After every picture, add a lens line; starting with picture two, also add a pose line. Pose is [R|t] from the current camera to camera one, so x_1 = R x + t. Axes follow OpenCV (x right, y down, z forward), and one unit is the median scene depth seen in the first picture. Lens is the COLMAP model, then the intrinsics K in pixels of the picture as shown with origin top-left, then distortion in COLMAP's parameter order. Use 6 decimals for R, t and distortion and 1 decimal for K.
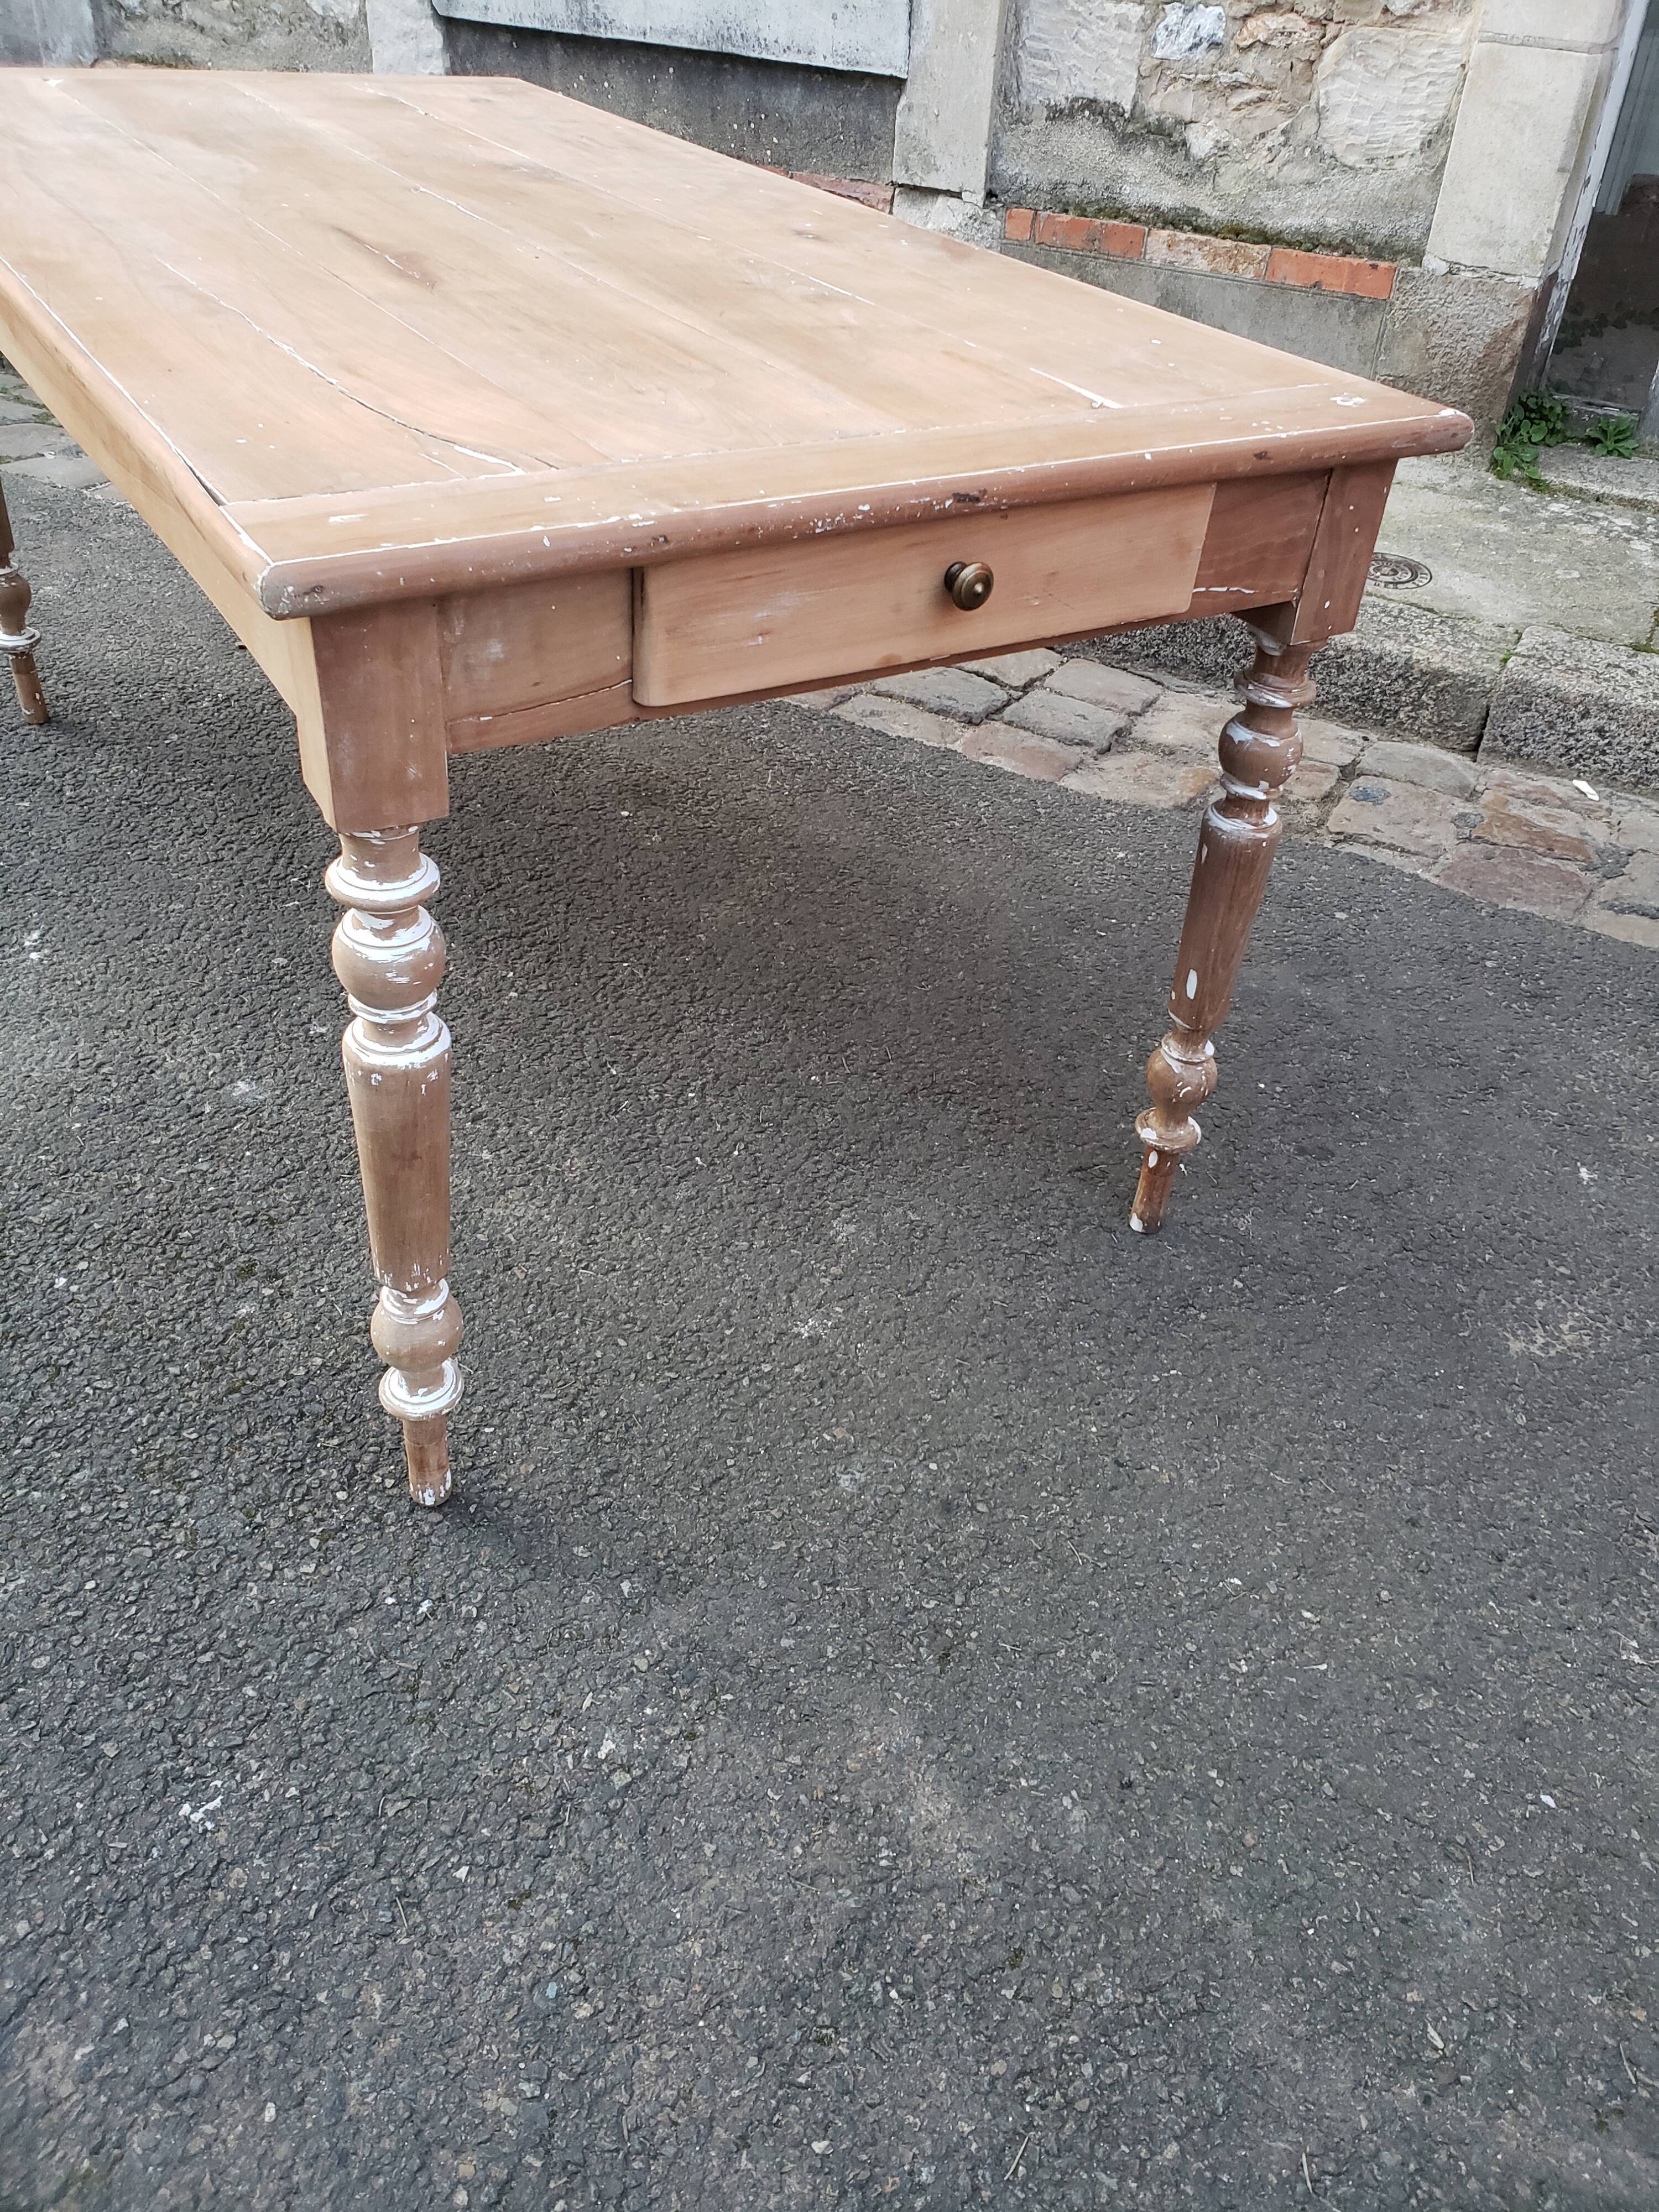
lens RADIAL K [[1735.7, 0, 855.5], [0, 1735.7, 1072.1], [0, 0, 1]] dist [-0.006577, 0.040700]
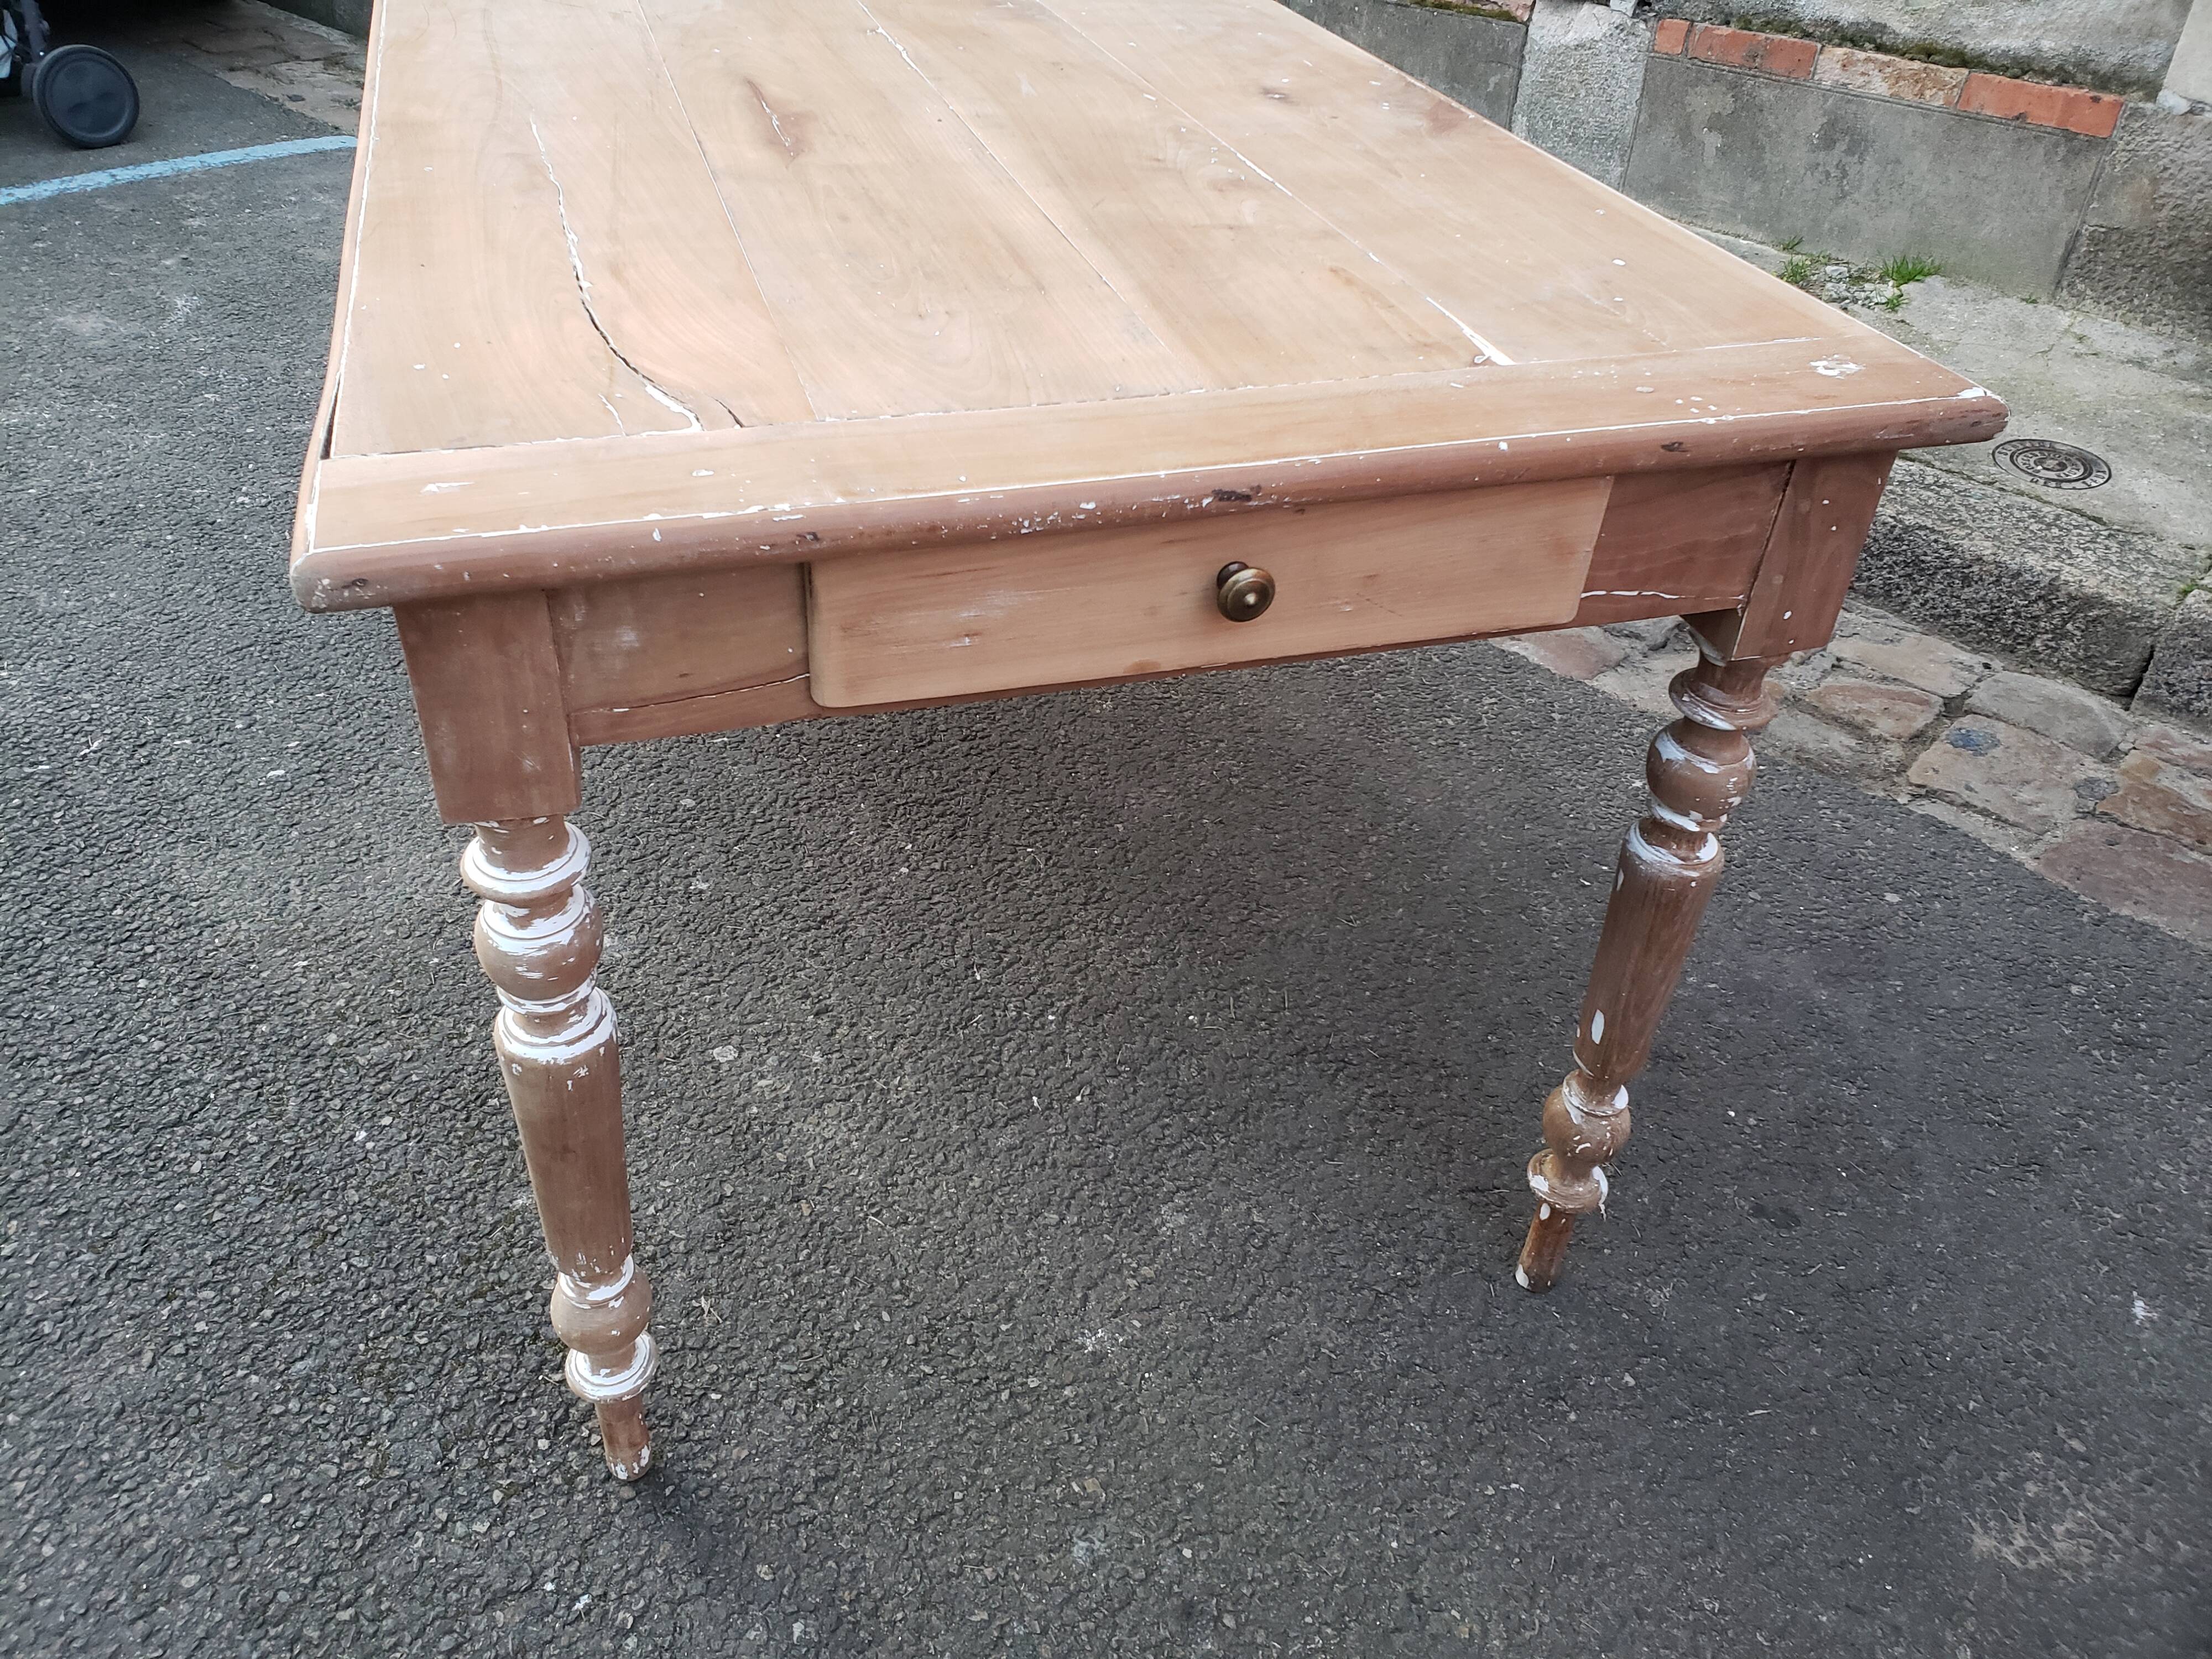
lens RADIAL K [[1735.7, 0, 1060.9], [0, 1735.7, 815.5], [0, 0, 1]] dist [-0.006577, 0.040700]
pose [[0.962227, 0.133462, -0.237290, 0.107670], [-0.135603, 0.990736, 0.007350, -0.098574], [0.236073, 0.025105, 0.971411, 0.116411]]
